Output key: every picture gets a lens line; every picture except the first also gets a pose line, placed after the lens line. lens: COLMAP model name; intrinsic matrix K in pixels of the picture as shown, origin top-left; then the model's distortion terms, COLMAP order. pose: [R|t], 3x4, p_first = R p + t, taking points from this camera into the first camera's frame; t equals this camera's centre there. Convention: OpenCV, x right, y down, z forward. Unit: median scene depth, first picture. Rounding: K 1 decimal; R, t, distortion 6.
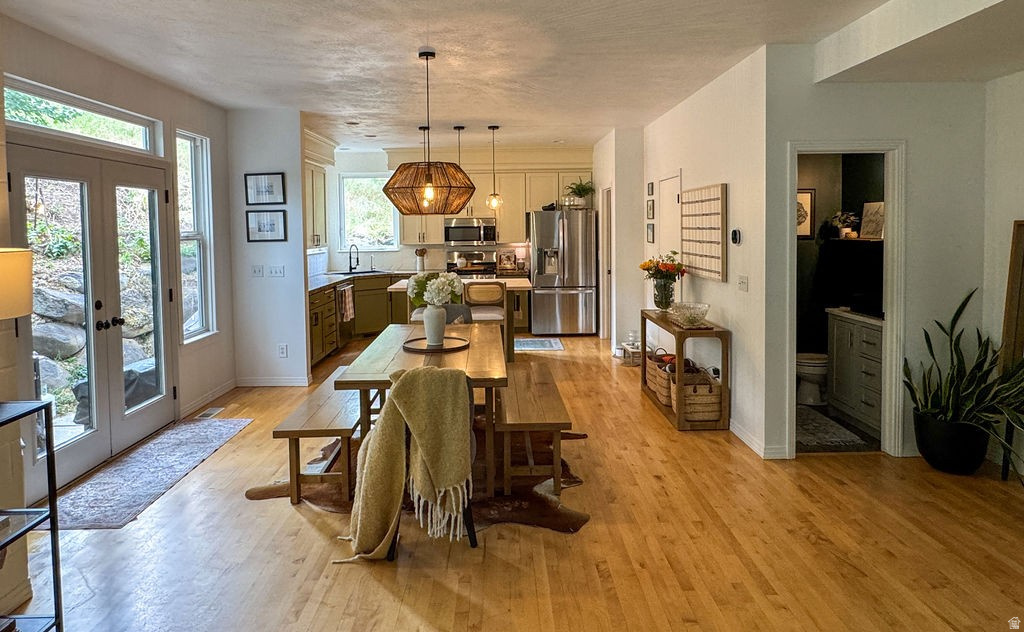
lens RADIAL K [[603.4, 0, 506.2], [0, 603.4, 248.2], [0, 0, 1]] dist [-0.008147, 0.000579]
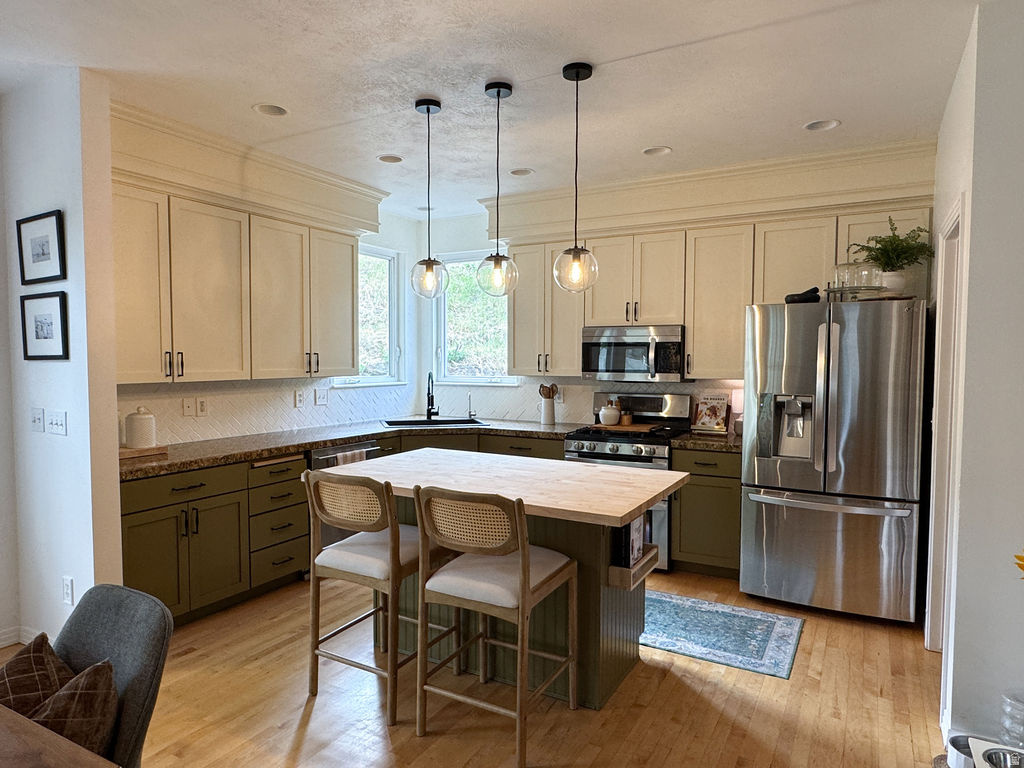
lens RADIAL K [[633.5, 0, 512.9], [0, 633.5, 385.0], [0, 0, 1]] dist [-0.002591, -0.002237]
pose [[0.861396, 0.036826, -0.506598, 0.199130], [-0.031960, 0.999322, 0.018300, -0.013101], [0.506928, 0.000427, 0.861988, 0.838089]]
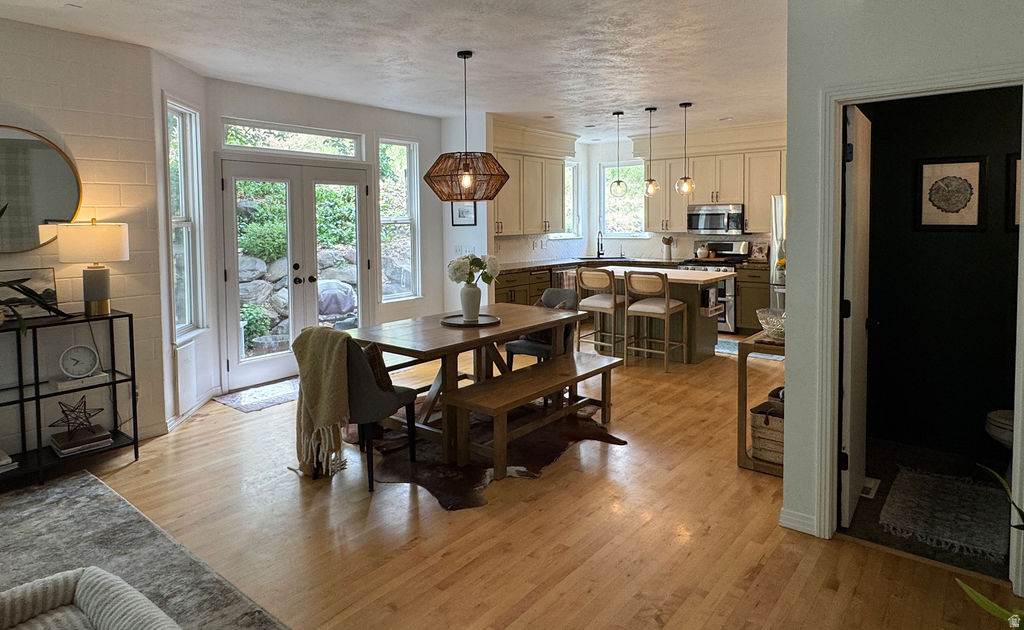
lens RADIAL K [[602.2, 0, 506.4], [0, 602.2, 245.0], [0, 0, 1]] dist [-0.006146, -0.000760]
pose [[0.757493, 0.032168, -0.652050, 0.492244], [-0.023988, 0.999482, 0.021440, -0.000955], [0.652403, -0.000599, 0.757872, 0.170688]]
